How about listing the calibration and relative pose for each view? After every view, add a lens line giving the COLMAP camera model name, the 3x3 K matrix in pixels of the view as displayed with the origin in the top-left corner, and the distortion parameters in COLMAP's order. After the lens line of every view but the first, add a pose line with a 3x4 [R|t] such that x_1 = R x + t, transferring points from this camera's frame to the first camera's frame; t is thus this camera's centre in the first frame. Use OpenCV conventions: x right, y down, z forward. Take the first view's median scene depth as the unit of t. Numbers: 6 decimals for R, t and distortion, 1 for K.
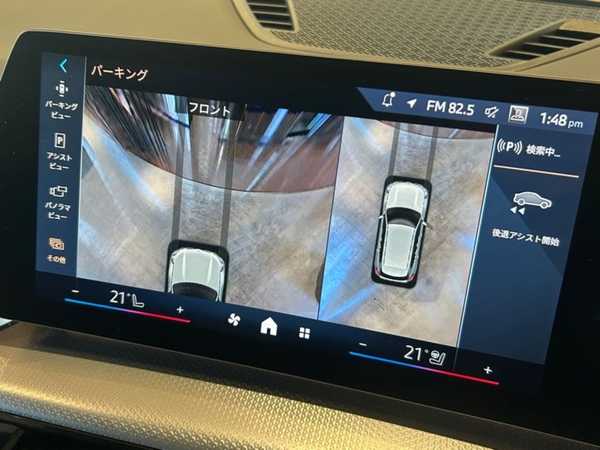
lens RADIAL K [[540.7, 0, 300.0], [0, 540.7, 225.0], [0, 0, 1]] dist [-0.000278, -0.008675]
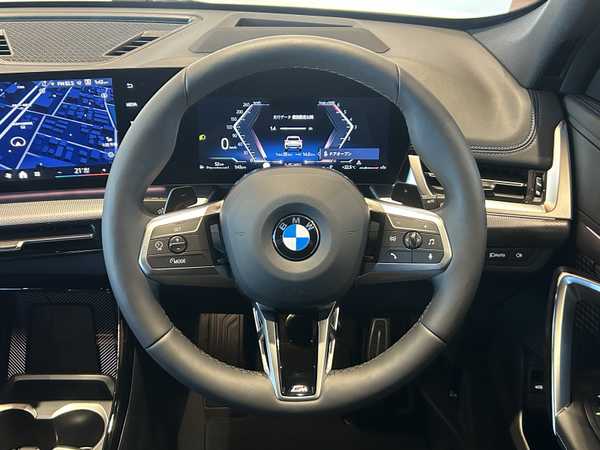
lens RADIAL K [[602.7, 0, 300.0], [0, 602.7, 225.0], [0, 0, 1]] dist [0.008204, 0.001999]
pose [[0.929060, -0.231036, 0.288910, 0.299060], [0.221959, 0.972935, 0.064275, 0.547794], [-0.295941, 0.004411, 0.955196, -2.282422]]
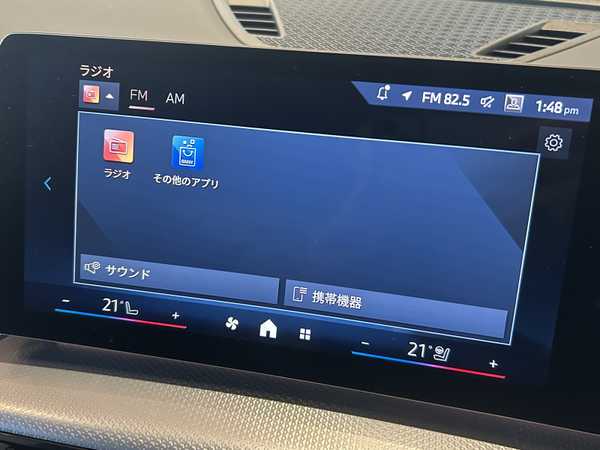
lens RADIAL K [[540.7, 0, 300.0], [0, 540.7, 225.0], [0, 0, 1]] dist [-0.000278, -0.008675]
pose [[0.999055, -0.031083, 0.030390, -0.024489], [0.032057, 0.998970, -0.032105, 0.034216], [-0.029361, 0.033049, 0.999022, 0.018821]]
